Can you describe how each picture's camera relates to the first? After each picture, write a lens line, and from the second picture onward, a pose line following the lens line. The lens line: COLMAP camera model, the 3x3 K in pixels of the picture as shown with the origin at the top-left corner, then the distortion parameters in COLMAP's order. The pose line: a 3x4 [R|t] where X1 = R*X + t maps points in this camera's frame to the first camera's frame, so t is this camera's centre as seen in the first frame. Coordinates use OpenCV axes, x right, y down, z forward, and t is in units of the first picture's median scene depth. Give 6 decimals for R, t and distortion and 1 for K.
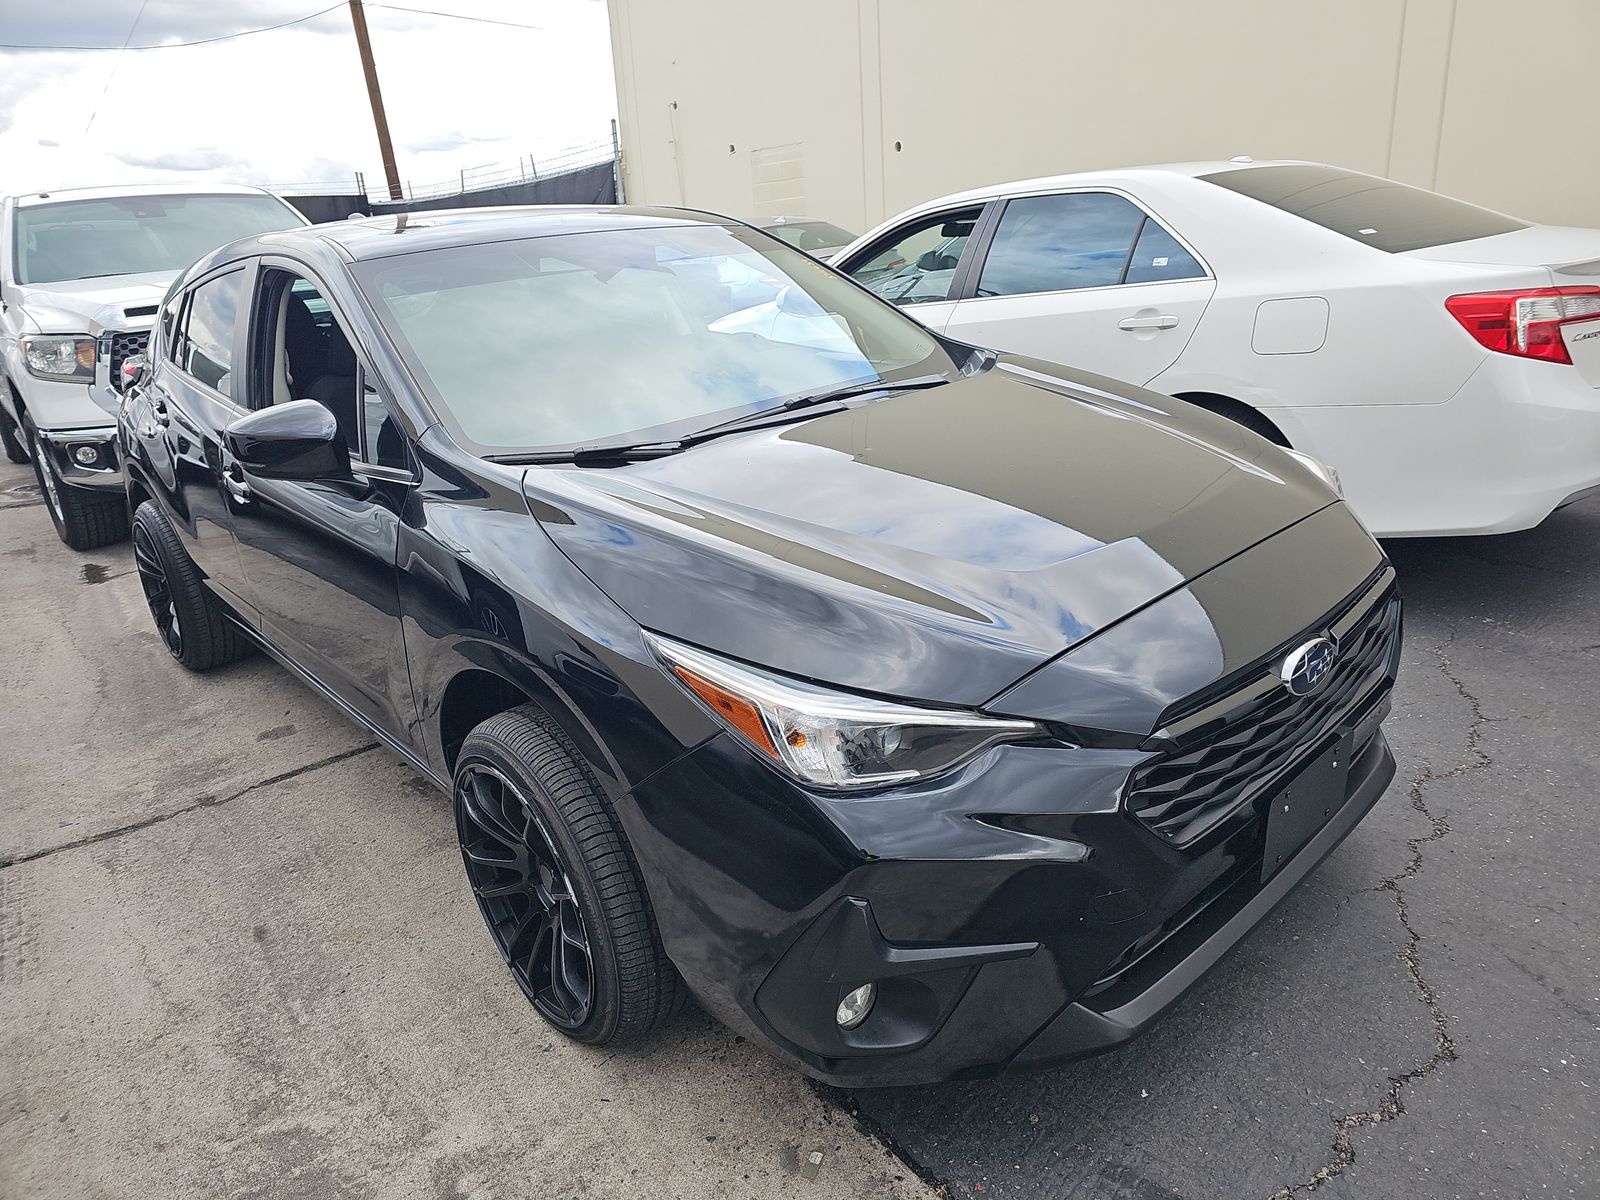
lens RADIAL K [[1055.3, 0, 802.8], [0, 1055.3, 597.7], [0, 0, 1]] dist [0.026605, -0.022728]
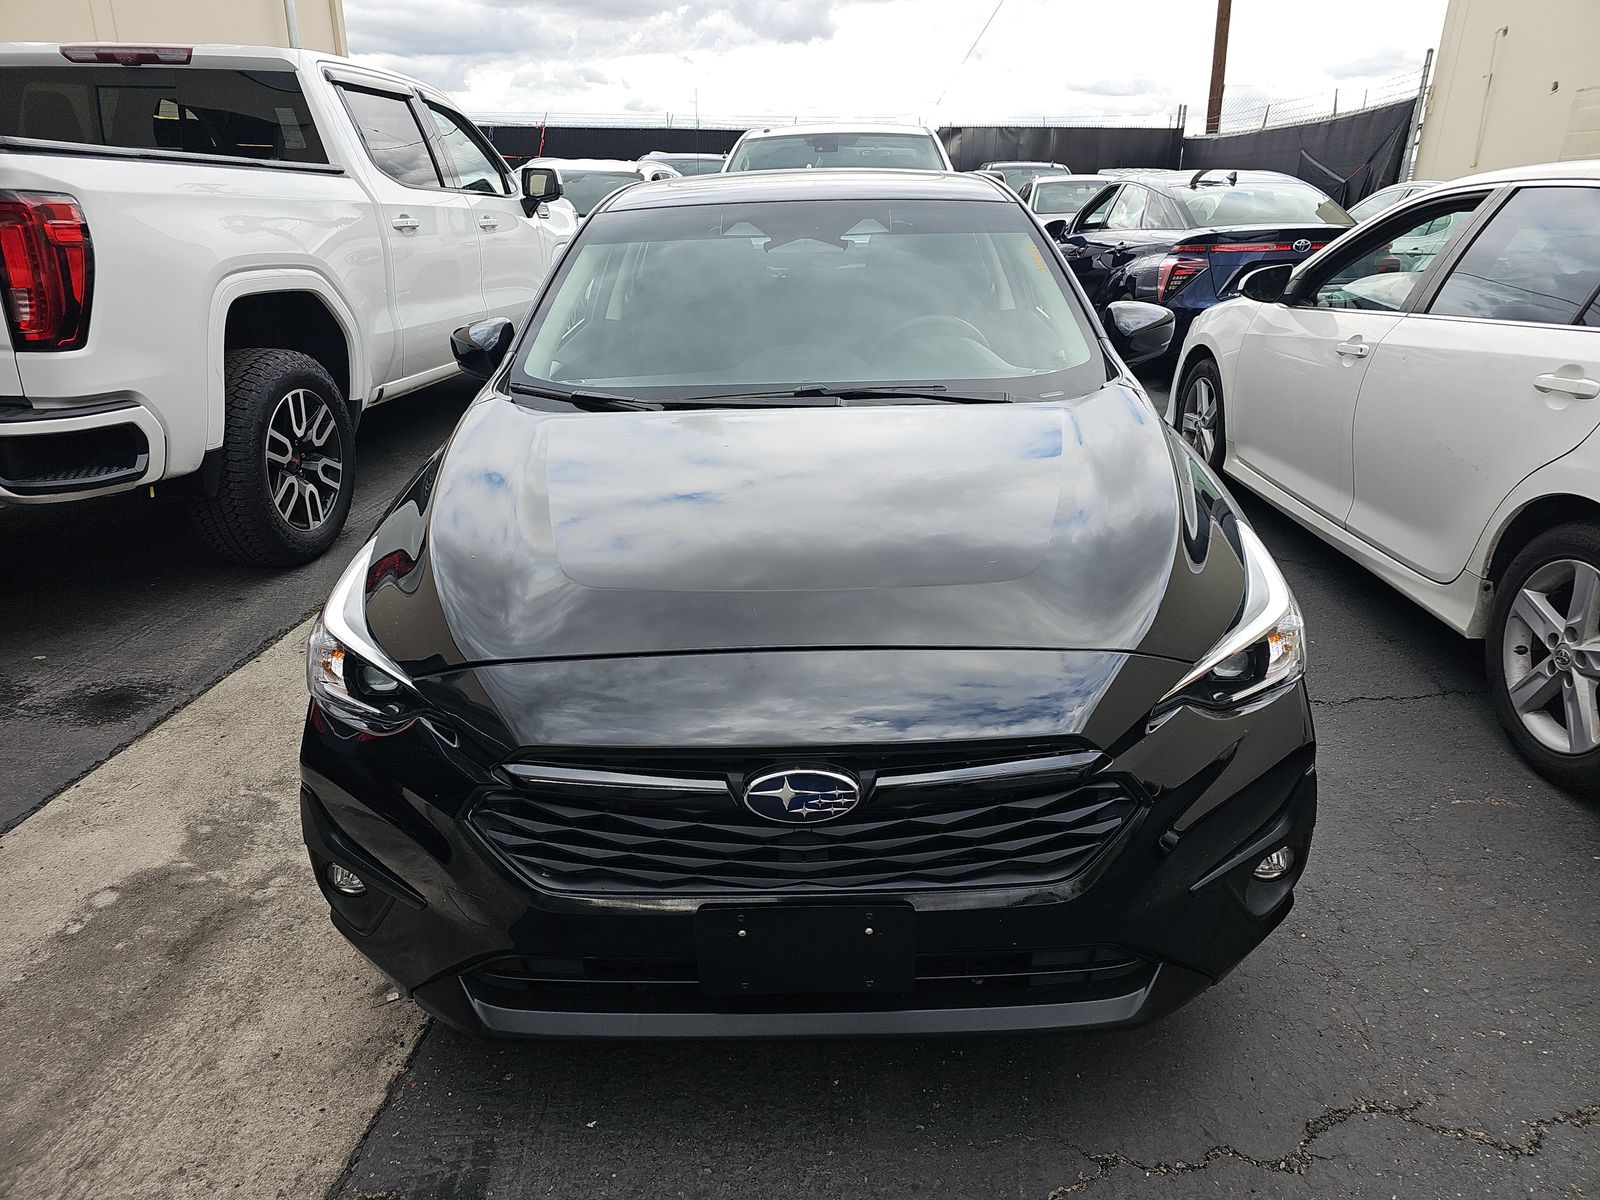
lens RADIAL K [[1055.3, 0, 806.2], [0, 1055.3, 602.7], [0, 0, 1]] dist [0.026605, -0.022728]
pose [[0.719894, 0.310909, -0.620555, 0.533587], [-0.271381, 0.948974, 0.160629, -0.122908], [0.638831, 0.052771, 0.767535, 0.192057]]
